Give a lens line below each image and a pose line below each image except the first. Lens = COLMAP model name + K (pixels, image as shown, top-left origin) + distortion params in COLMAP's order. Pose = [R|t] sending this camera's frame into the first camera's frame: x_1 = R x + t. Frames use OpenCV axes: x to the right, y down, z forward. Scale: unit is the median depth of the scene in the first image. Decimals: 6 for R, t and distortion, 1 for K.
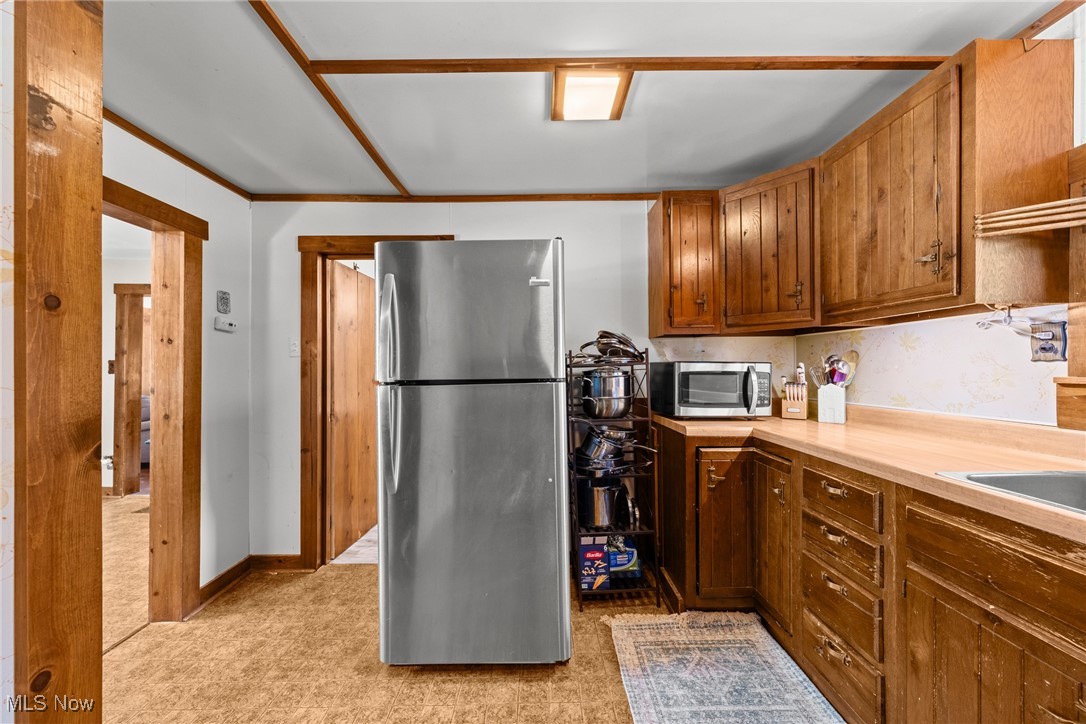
lens RADIAL K [[372.3, 0, 540.3], [0, 372.3, 364.7], [0, 0, 1]] dist [-0.000241, 0.000028]
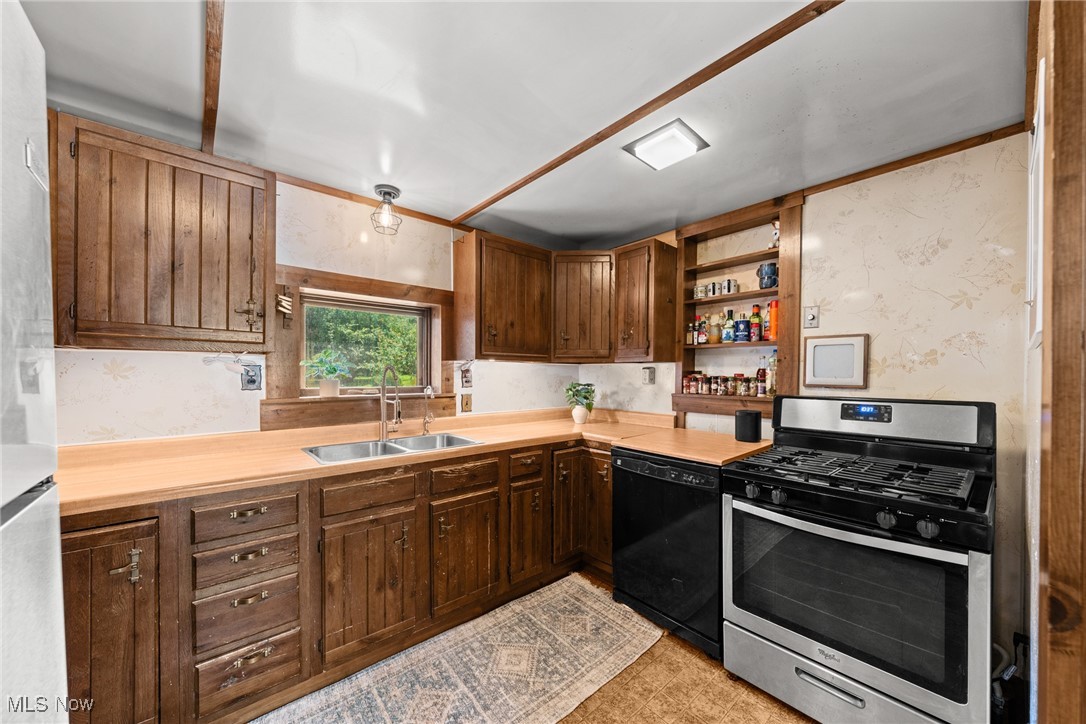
lens RADIAL K [[391.0, 0, 540.3], [0, 391.0, 379.5], [0, 0, 1]] dist [-0.005917, -0.000076]
pose [[-0.650798, -0.006741, 0.759221, -0.412411], [-0.003738, 0.999977, 0.005674, -0.041394], [-0.759242, 0.000854, -0.650808, 0.722306]]
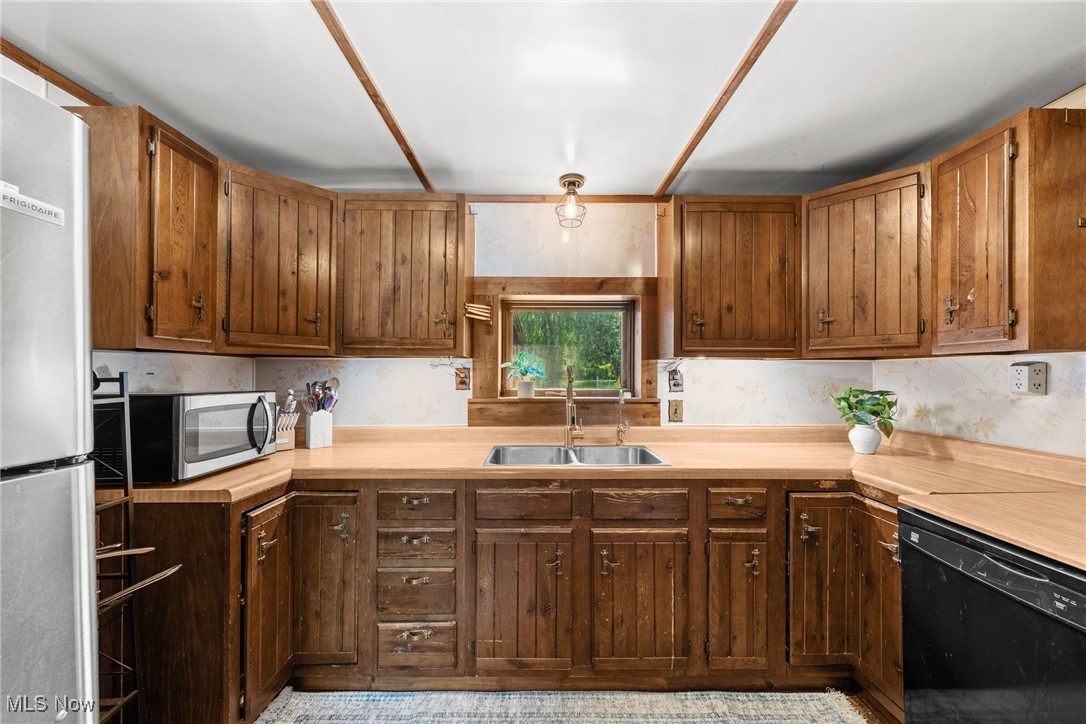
lens RADIAL K [[388.2, 0, 542.1], [0, 388.2, 373.4], [0, 0, 1]] dist [-0.004943, -0.000038]
pose [[-0.002071, 0.011109, 0.999936, -0.309613], [-0.007210, 0.999912, -0.011124, -0.043447], [-0.999972, -0.007233, -0.001990, 0.395168]]
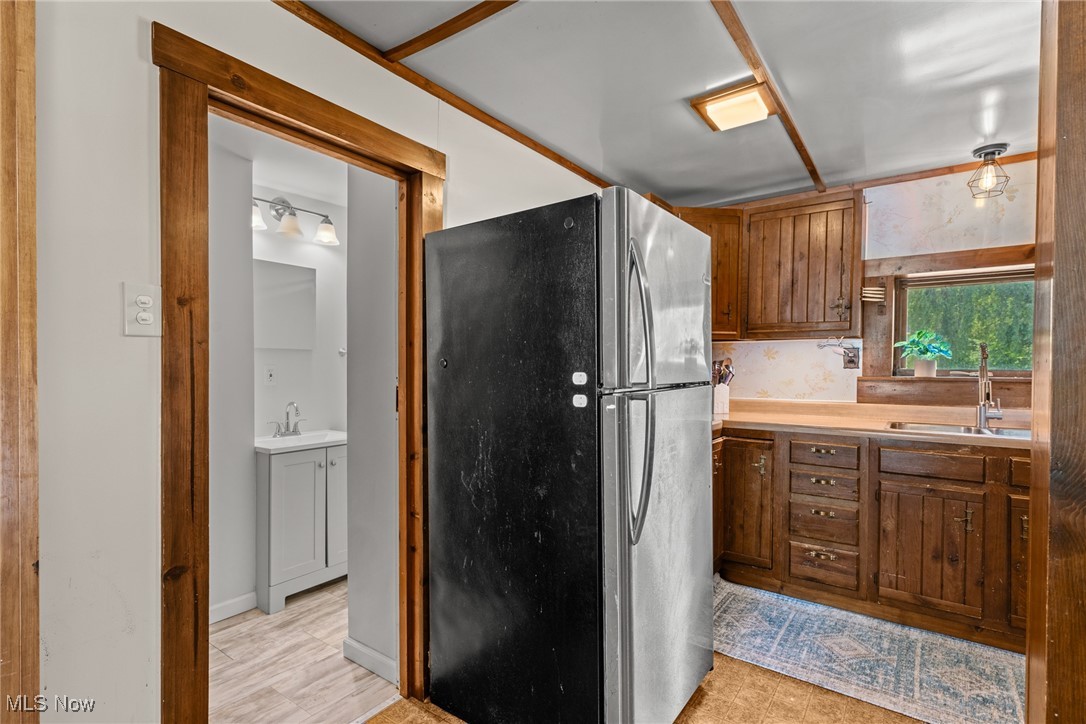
lens RADIAL K [[517.2, 0, 541.4], [0, 517.2, 373.1], [0, 0, 1]] dist [0.001438, -0.000206]
pose [[0.592254, -0.000748, 0.805751, -1.057812], [-0.013704, 0.999846, 0.011001, 0.005133], [-0.805635, -0.017558, 0.592152, 0.449691]]
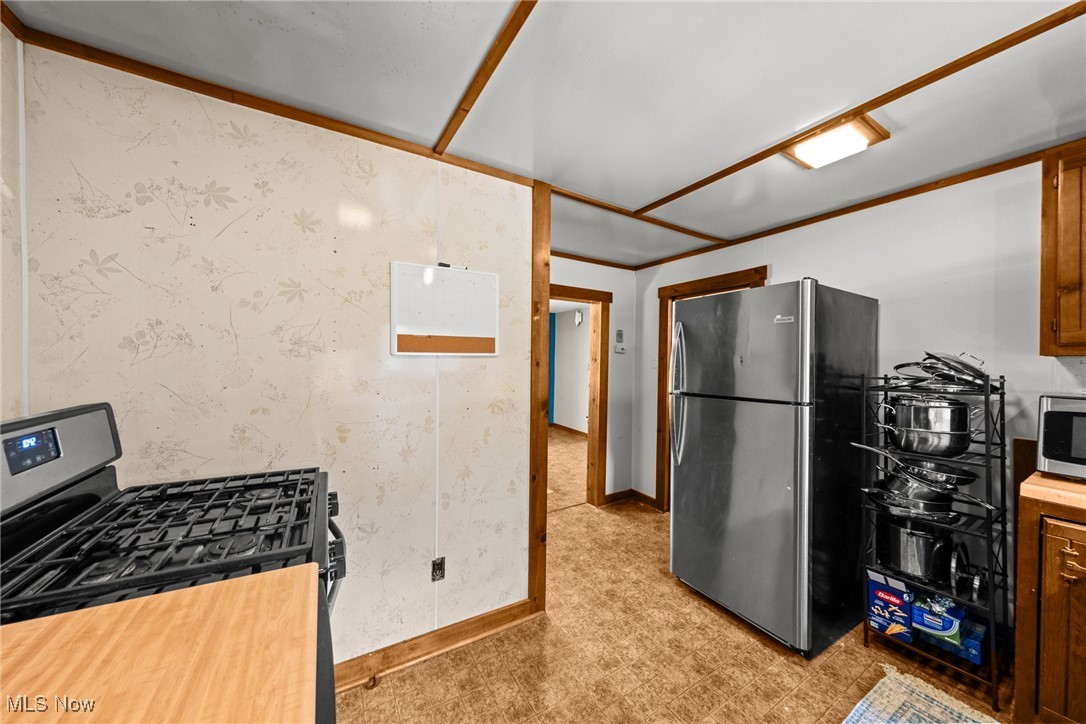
lens RADIAL K [[370.8, 0, 546.8], [0, 370.8, 362.4], [0, 0, 1]] dist [-0.000039, -0.000102]
pose [[0.523195, 0.017942, -0.852024, 0.499055], [-0.011343, 0.999836, 0.014089, -0.076816], [0.852137, 0.002293, 0.523313, -0.210785]]
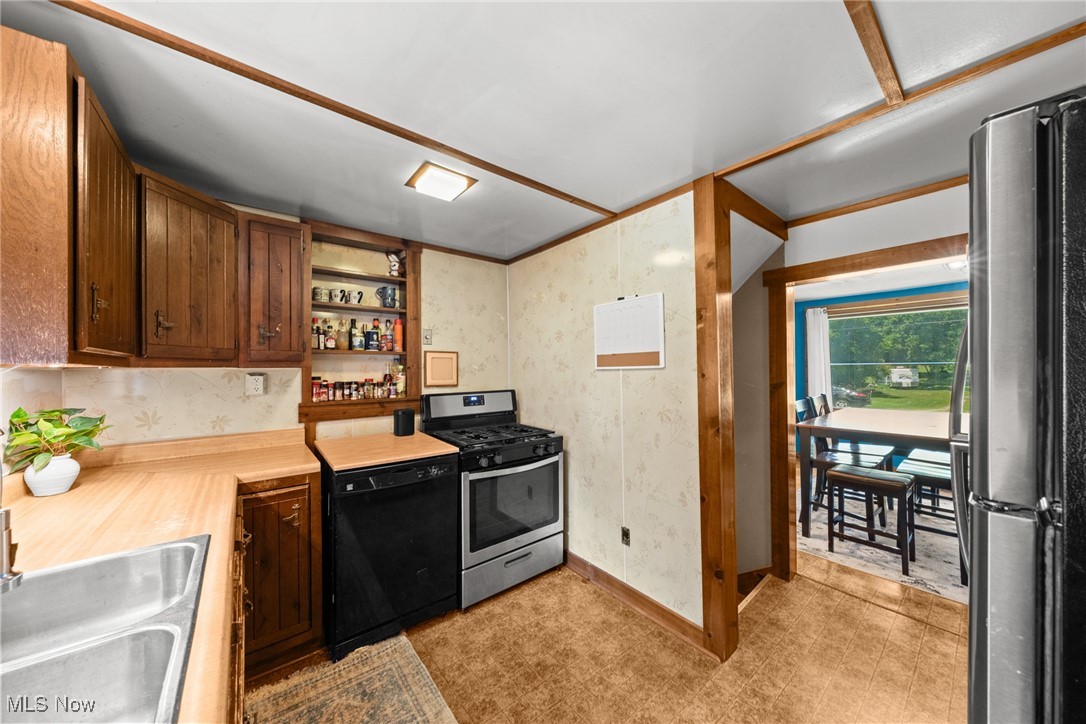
lens RADIAL K [[364.6, 0, 540.7], [0, 364.6, 366.3], [0, 0, 1]] dist [-0.005961, -0.000131]
pose [[-0.775420, 0.008748, -0.631385, 0.515656], [0.017542, 0.999817, -0.007691, -0.081253], [0.631202, -0.017039, -0.775431, 0.814825]]
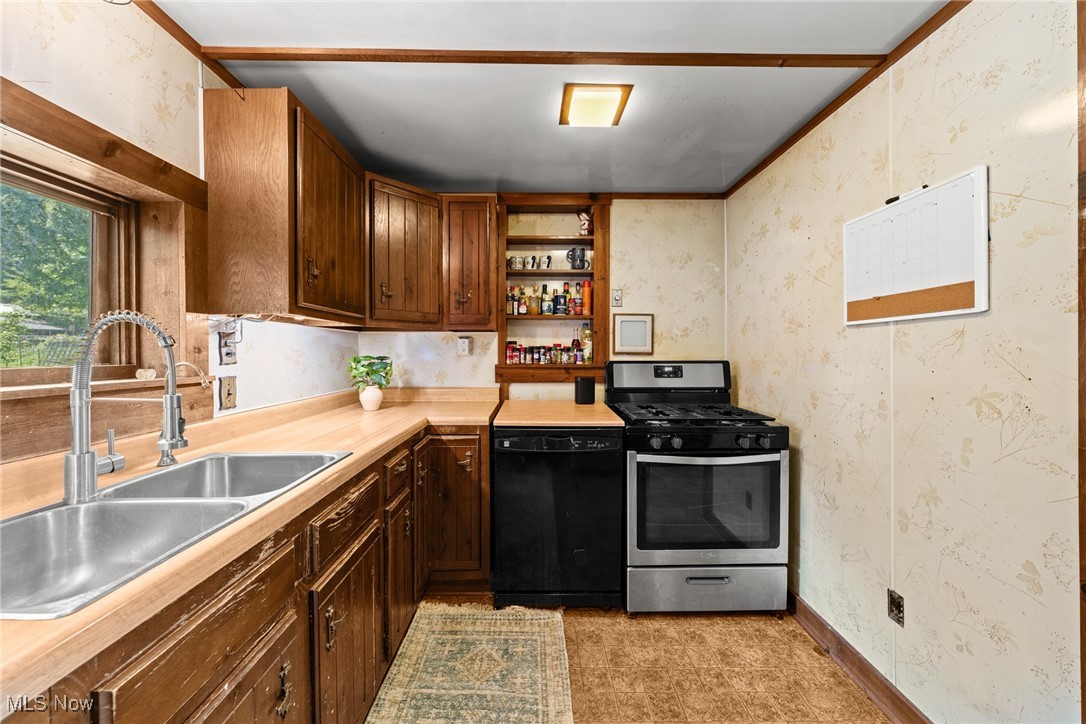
lens RADIAL K [[390.2, 0, 541.6], [0, 390.2, 355.2], [0, 0, 1]] dist [-0.000638, -0.000153]
pose [[-0.999770, 0.007998, -0.019918, 0.240773], [0.007928, 0.999962, 0.003571, -0.020123], [0.019945, 0.003412, -0.999795, 0.788536]]
